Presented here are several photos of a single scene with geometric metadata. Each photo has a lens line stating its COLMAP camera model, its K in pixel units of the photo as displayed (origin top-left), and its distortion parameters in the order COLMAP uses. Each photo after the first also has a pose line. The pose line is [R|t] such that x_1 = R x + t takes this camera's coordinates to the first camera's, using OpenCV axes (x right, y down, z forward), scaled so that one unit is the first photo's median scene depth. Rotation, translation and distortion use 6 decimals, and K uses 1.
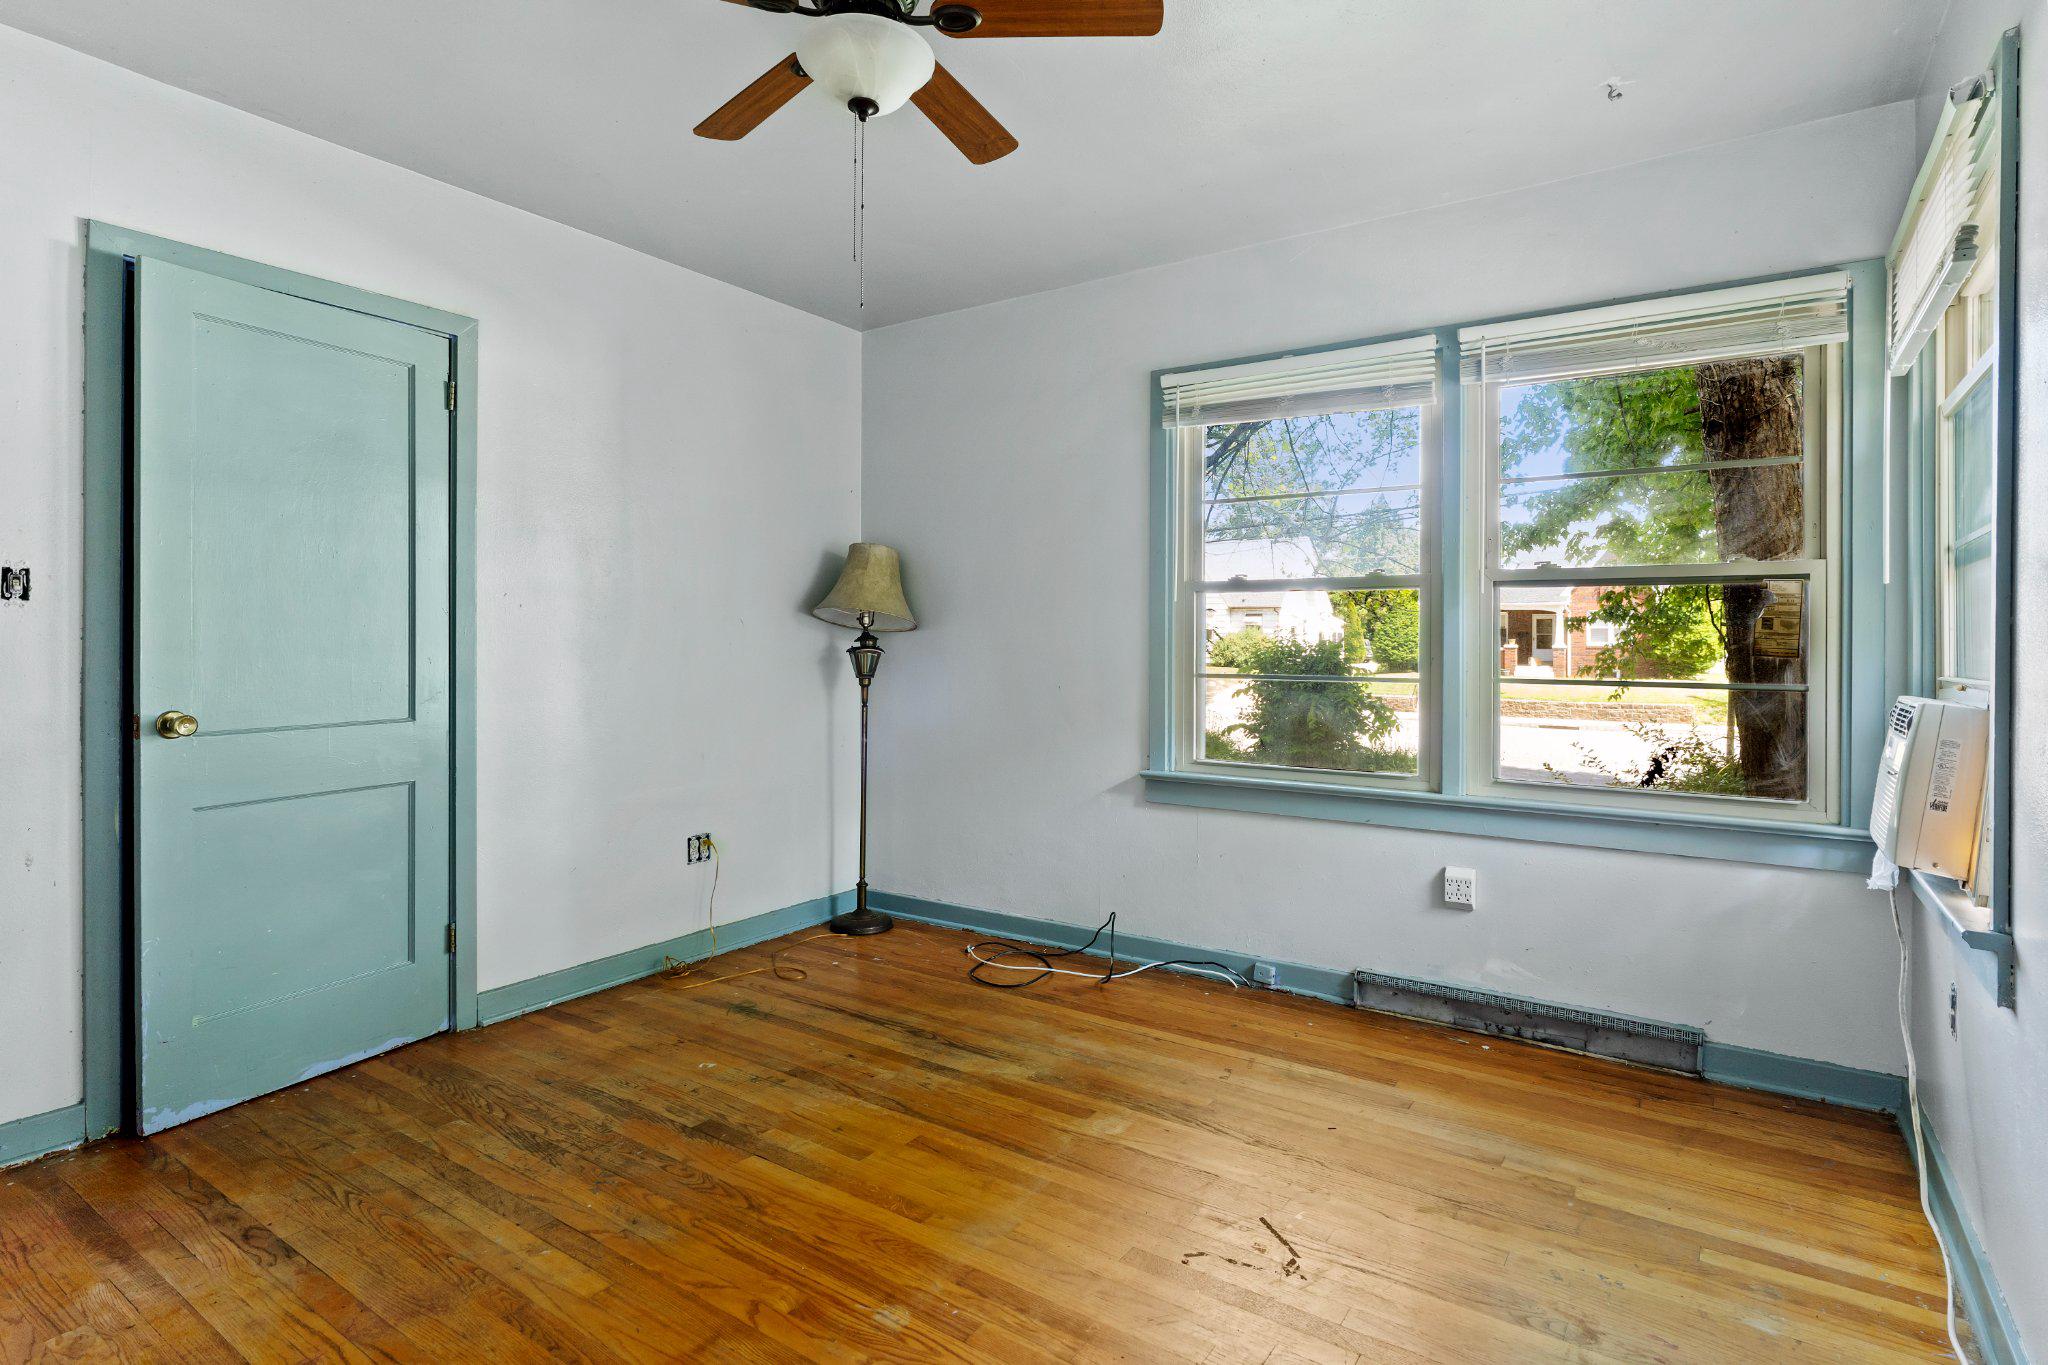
lens RADIAL K [[1058.1, 0, 1013.3], [0, 1058.1, 639.9], [0, 0, 1]] dist [-0.004440, 0.000305]
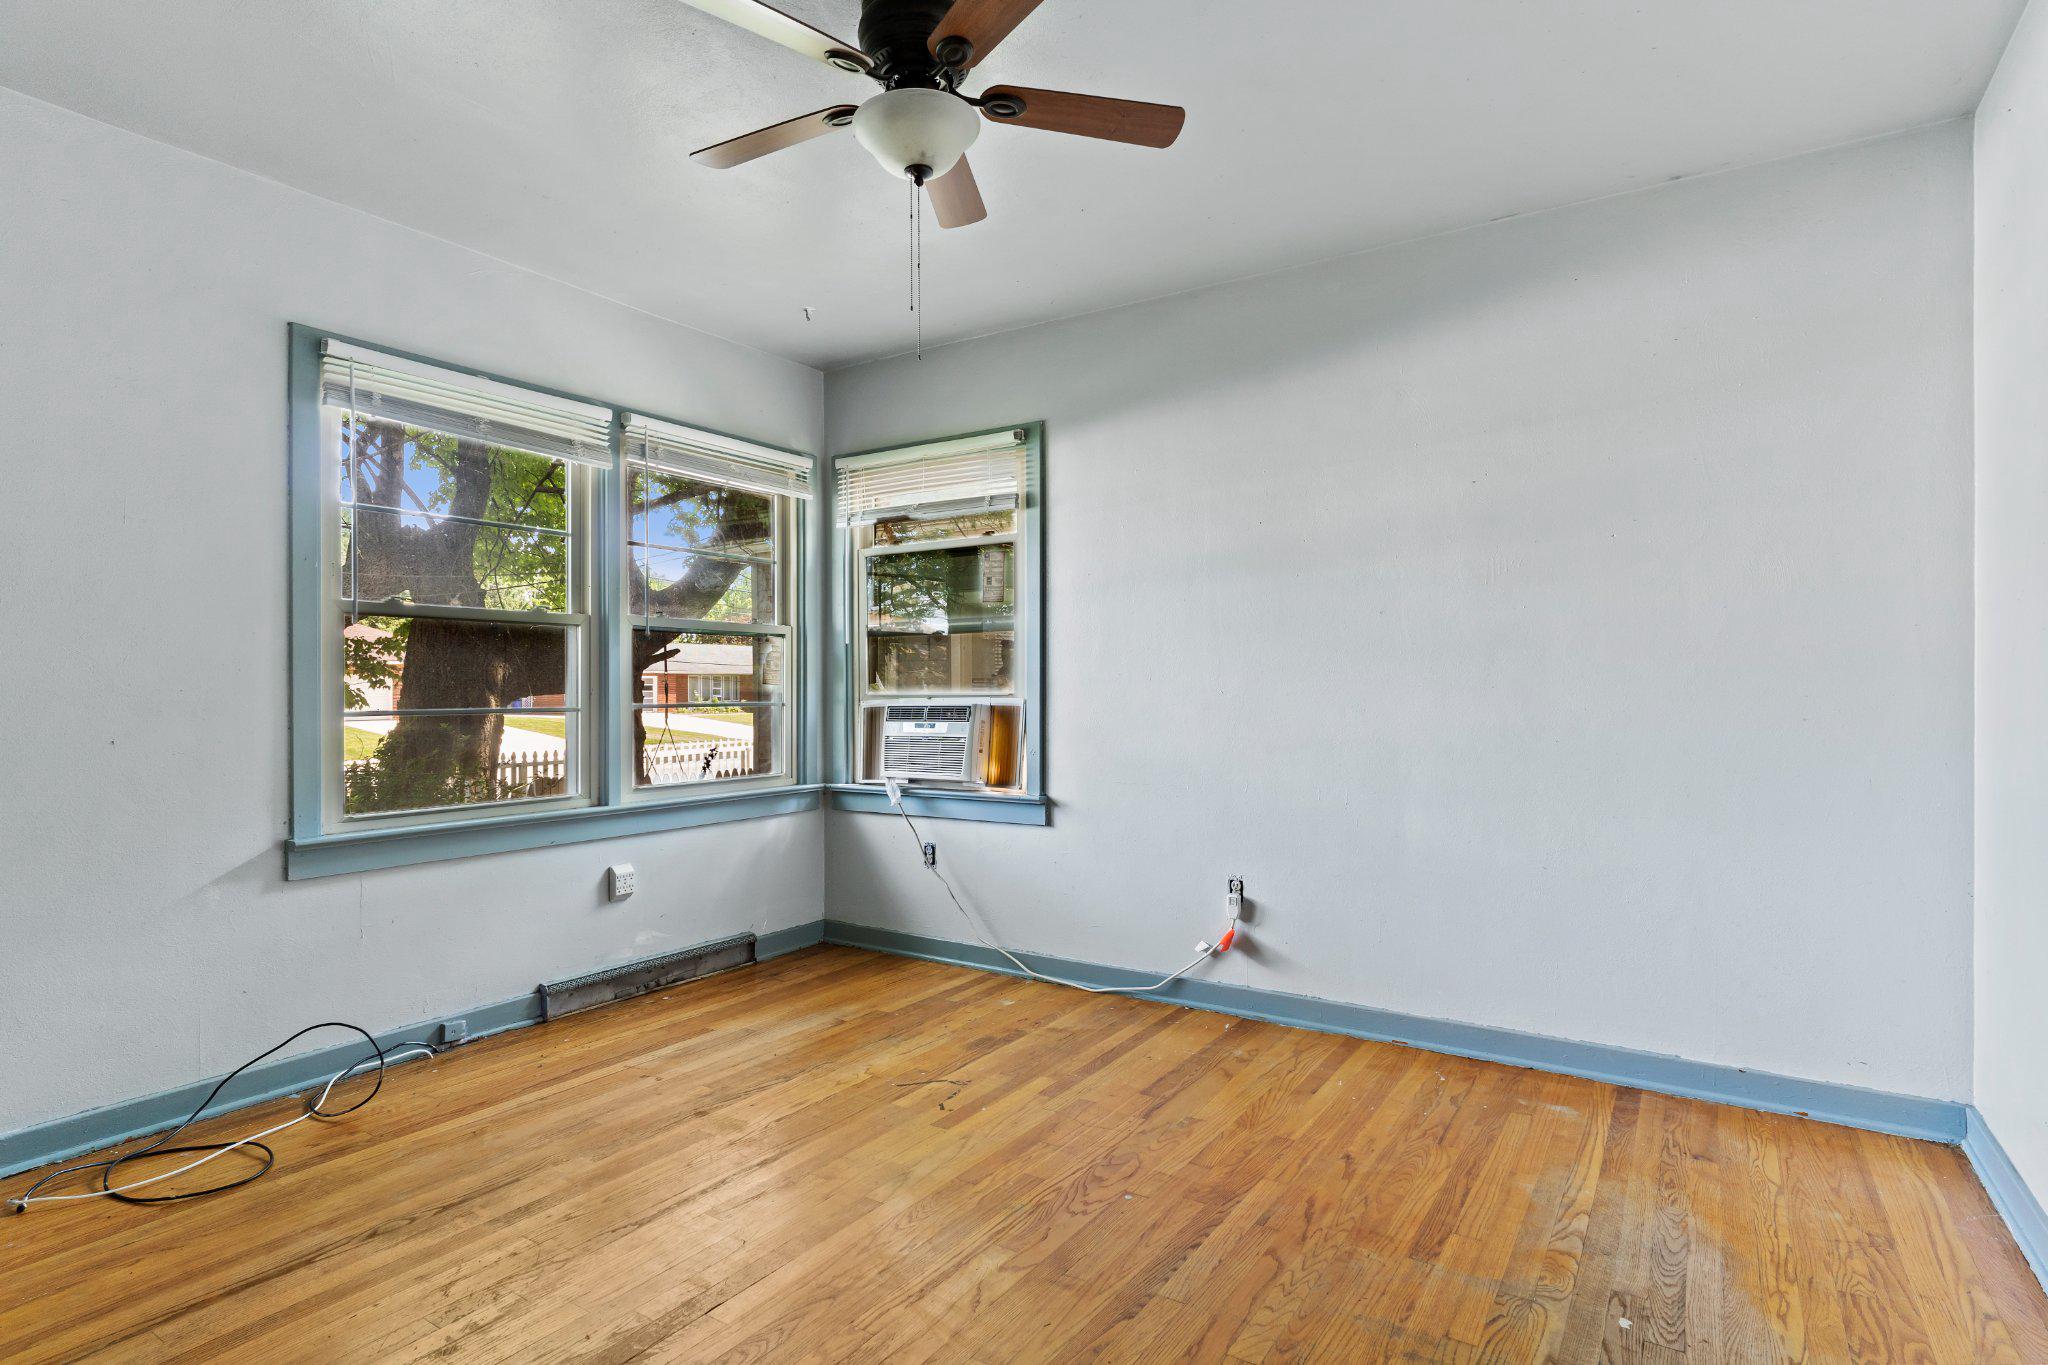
lens RADIAL K [[1046.8, 0, 1019.3], [0, 1046.8, 684.9], [0, 0, 1]] dist [-0.002006, 0.000886]
pose [[-0.016773, -0.003840, 0.999852, -0.771511], [0.001255, 0.999992, 0.003862, 0.009614], [-0.999859, 0.001319, -0.016768, 0.580564]]
